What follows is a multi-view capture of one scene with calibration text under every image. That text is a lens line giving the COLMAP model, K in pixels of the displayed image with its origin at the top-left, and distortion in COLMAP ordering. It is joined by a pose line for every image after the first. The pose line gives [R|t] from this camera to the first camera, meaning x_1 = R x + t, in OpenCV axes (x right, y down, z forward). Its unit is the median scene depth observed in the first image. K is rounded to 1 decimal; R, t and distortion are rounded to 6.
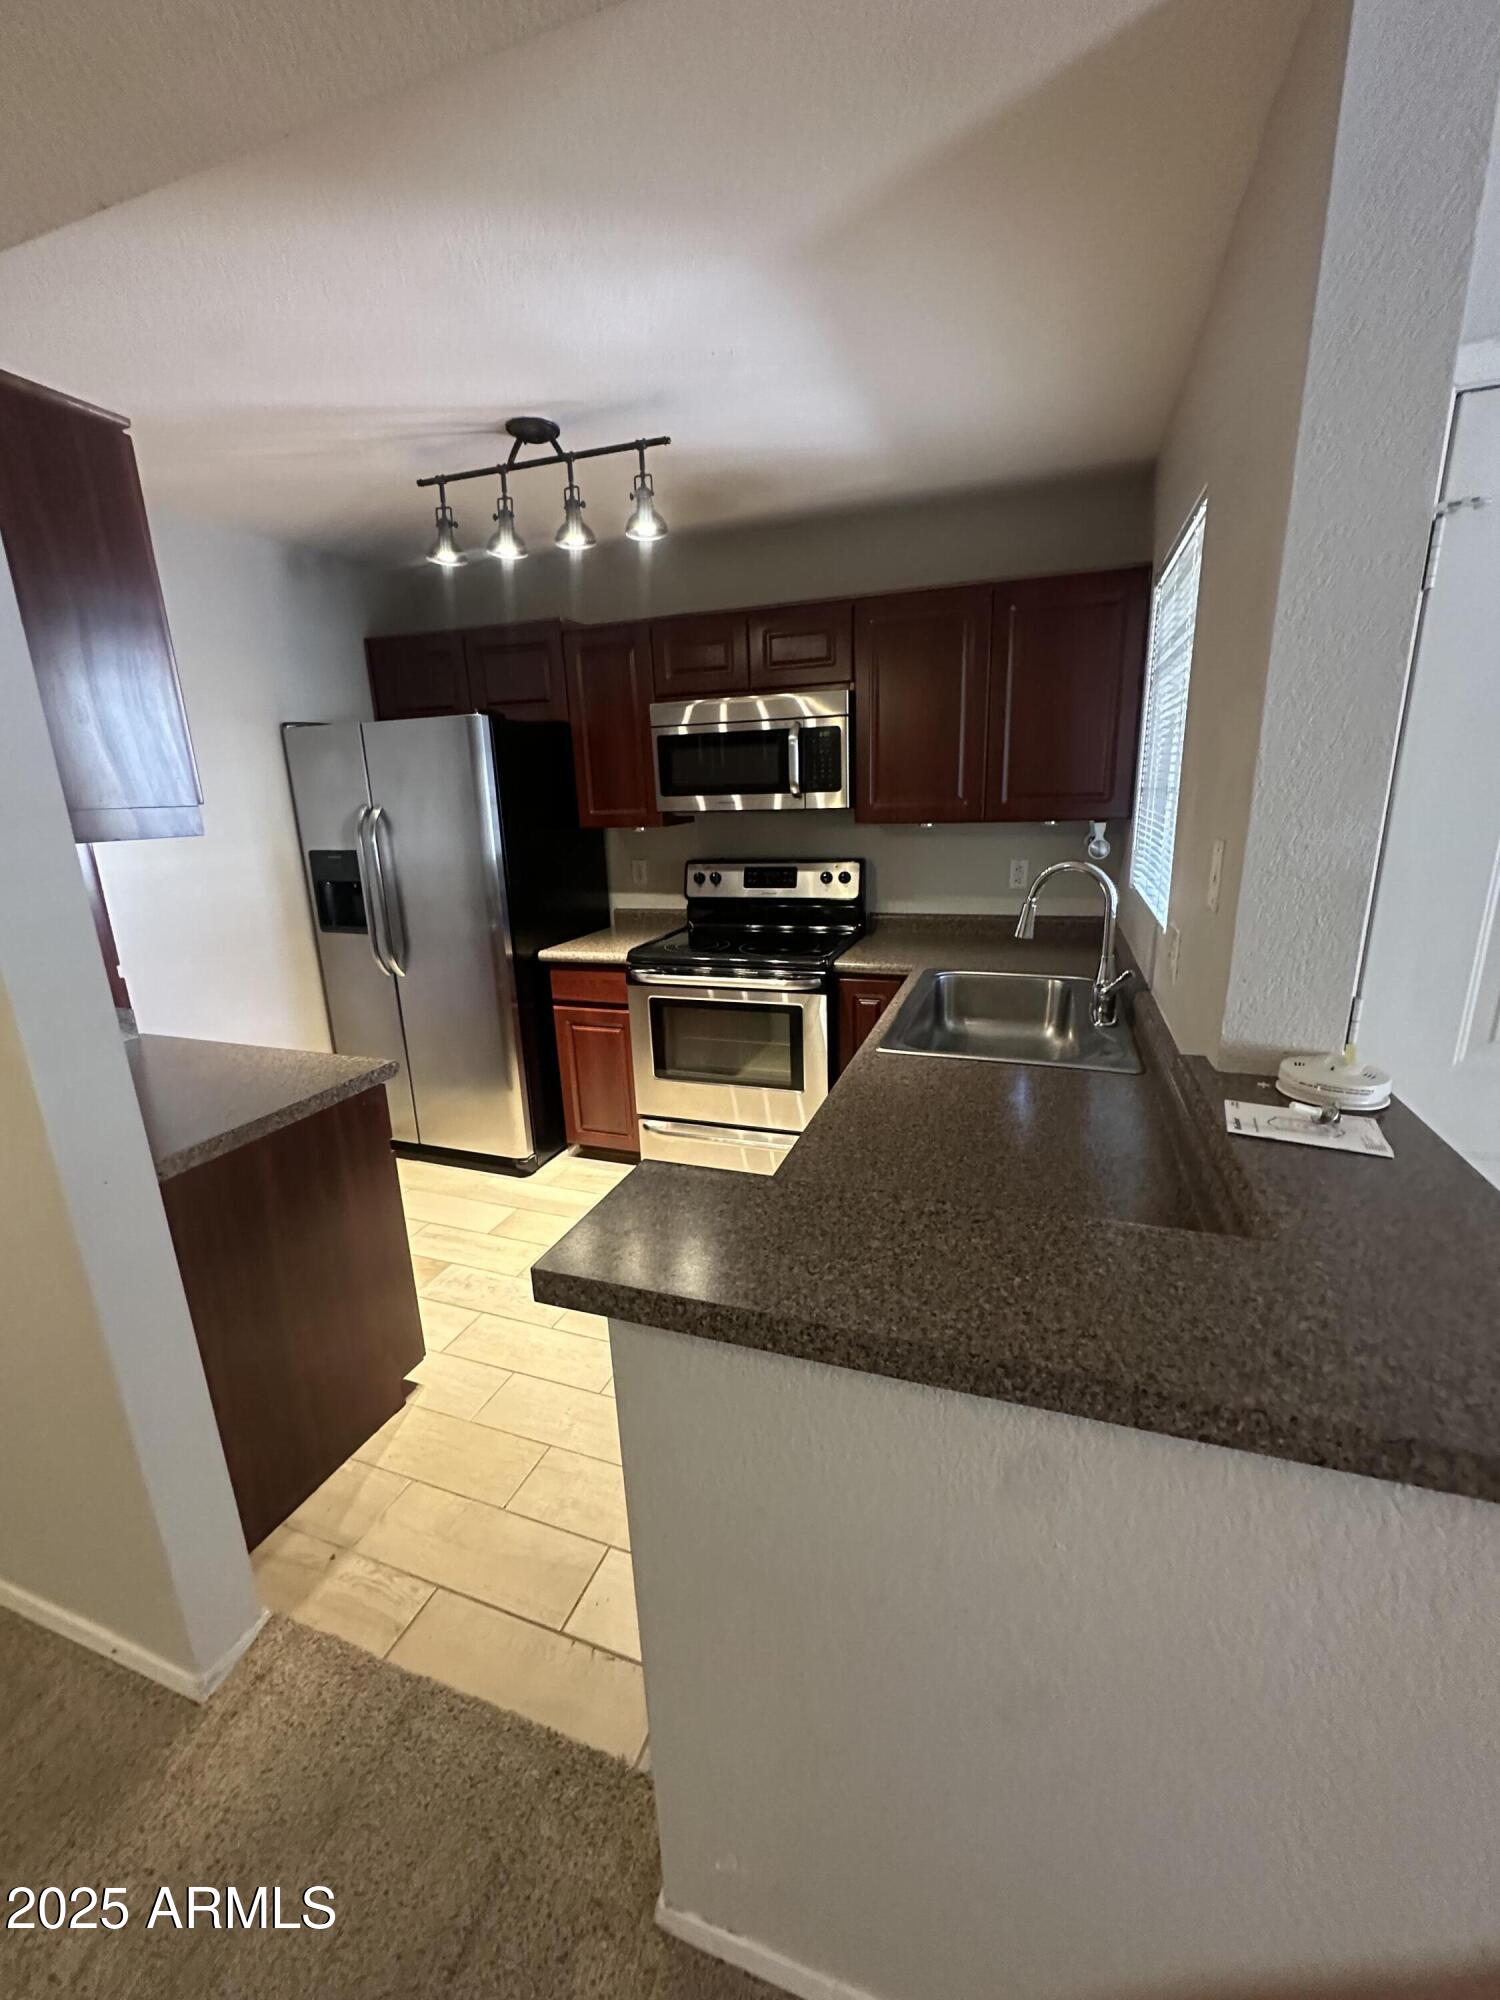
lens RADIAL K [[799.1, 0, 746.6], [0, 799.1, 996.8], [0, 0, 1]] dist [-0.006984, 0.000349]
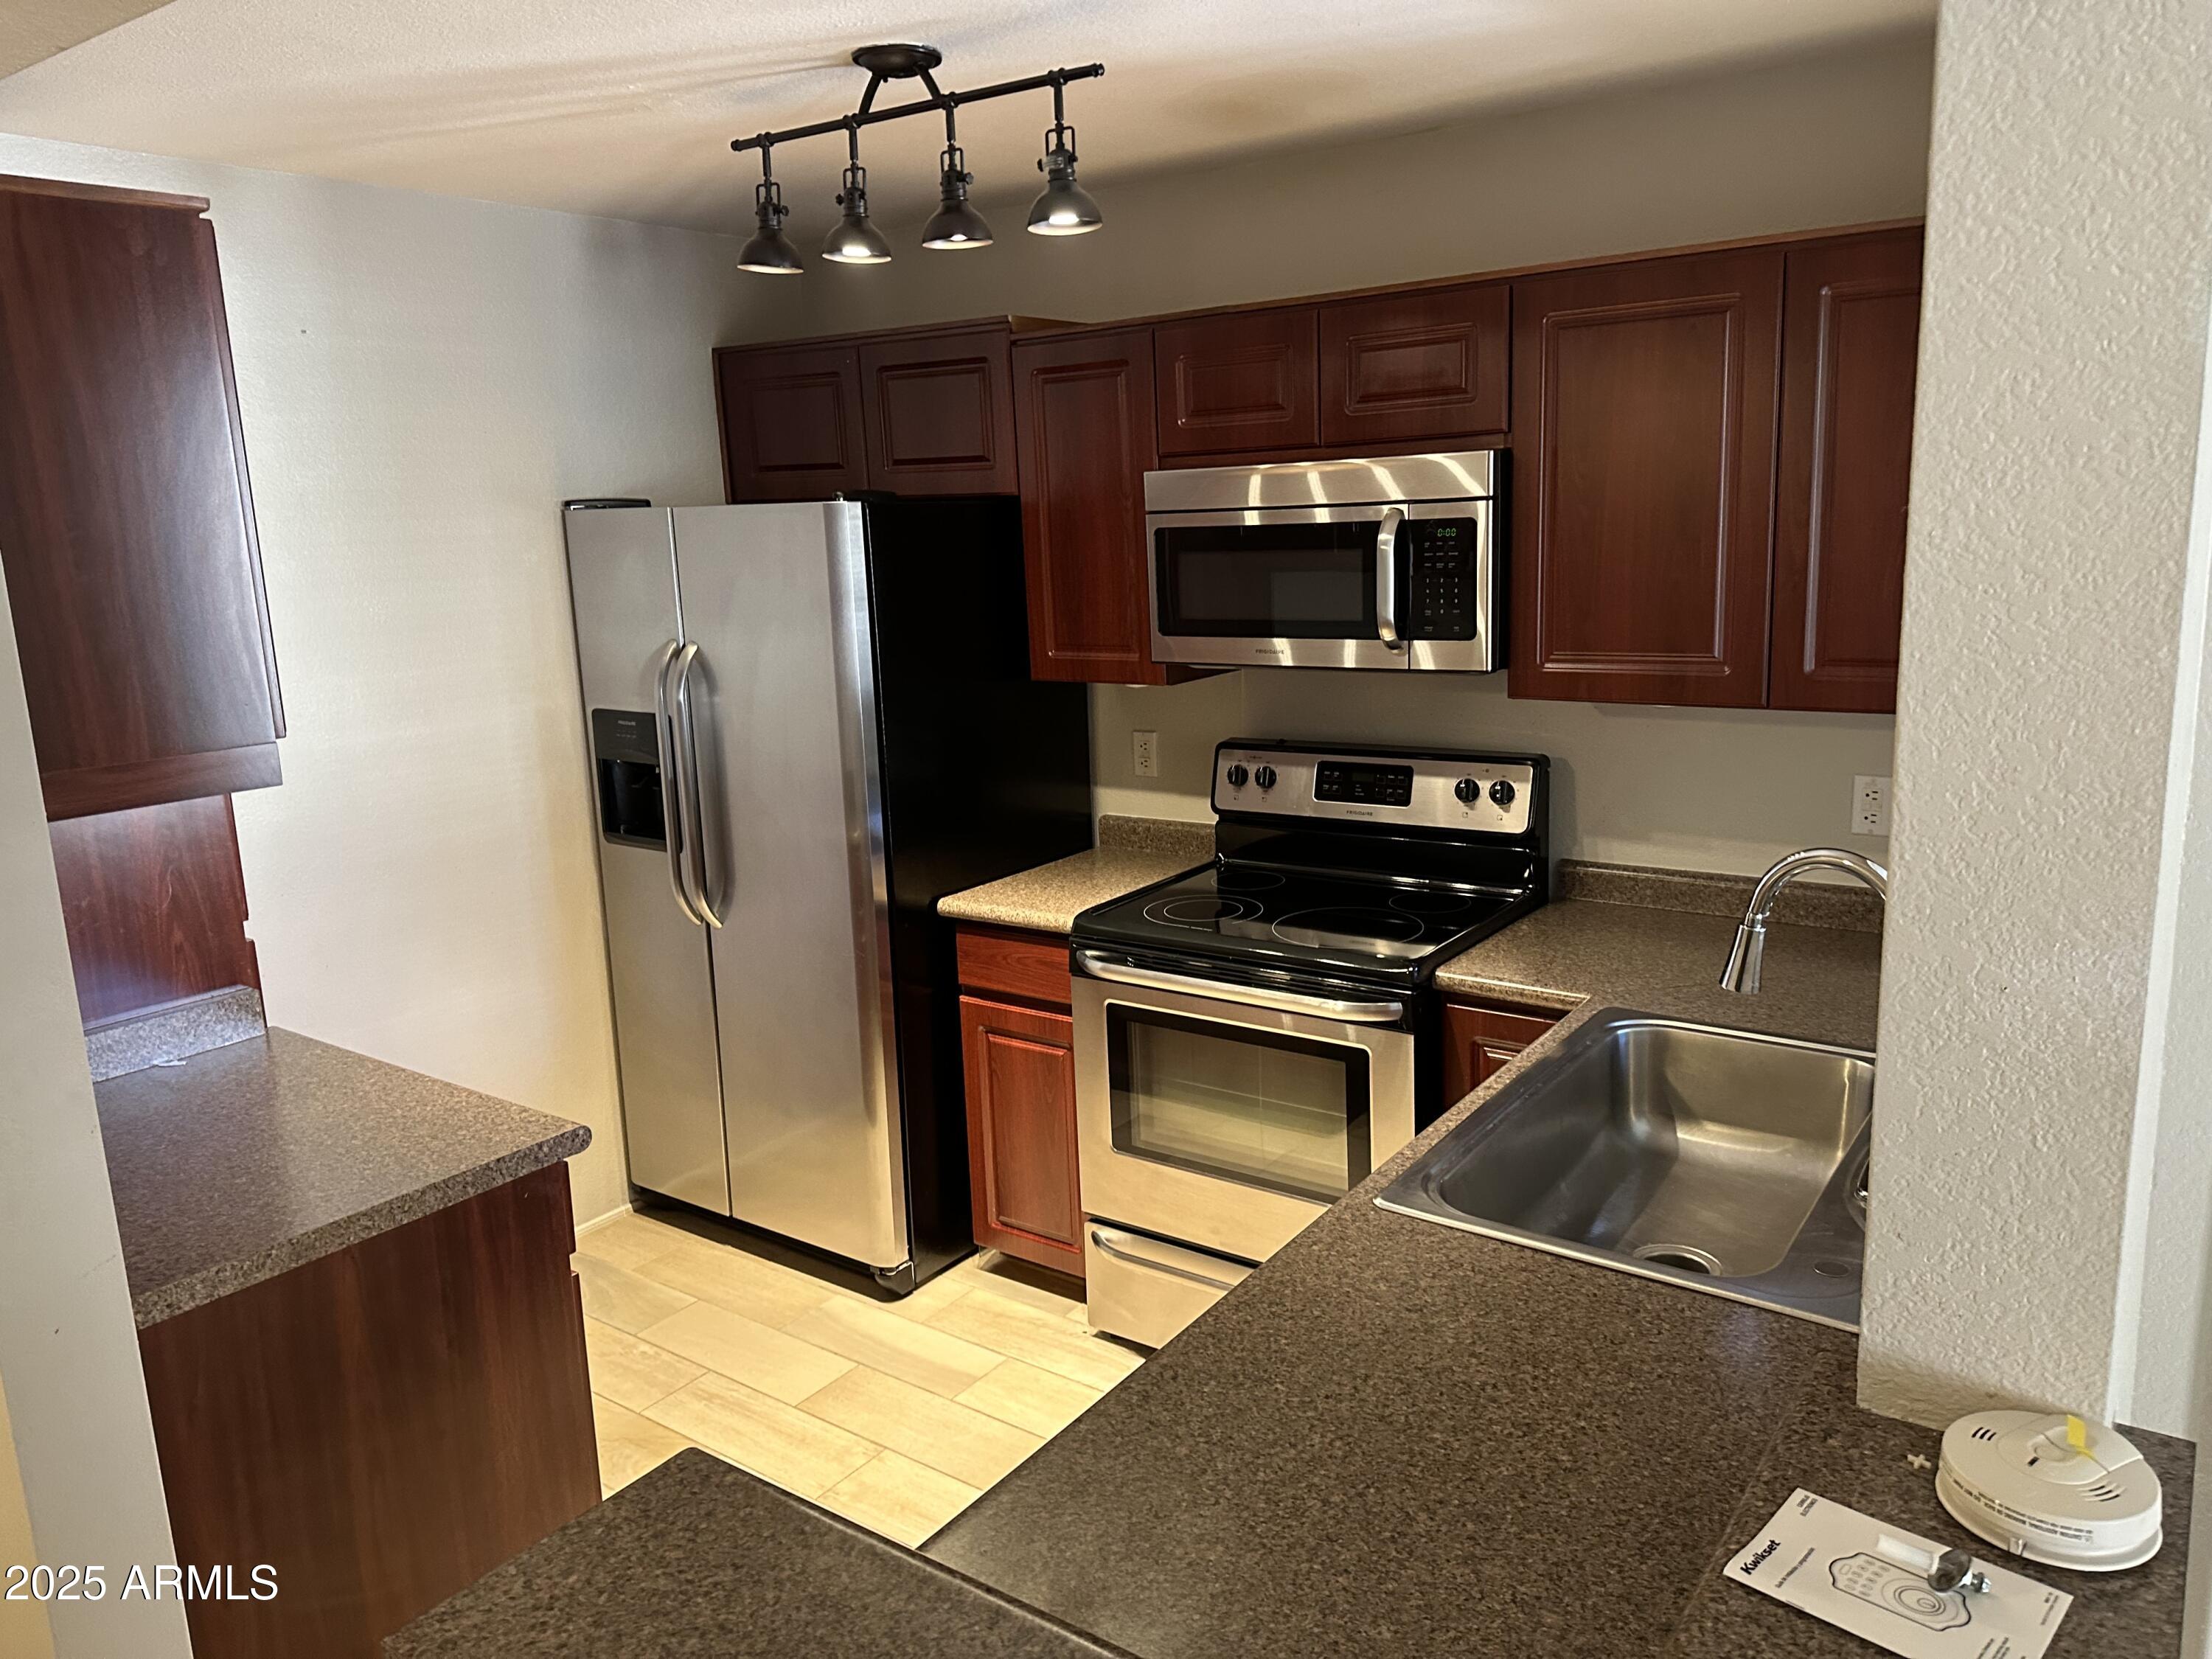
lens RADIAL K [[1555.8, 0, 1106.1], [0, 1555.8, 811.6], [0, 0, 1]] dist [0.028455, -0.034725]
pose [[0.961969, 0.046295, -0.269208, 0.158942], [-0.060918, 0.997072, -0.046215, -0.081342], [0.266280, 0.060857, 0.961973, -0.028445]]
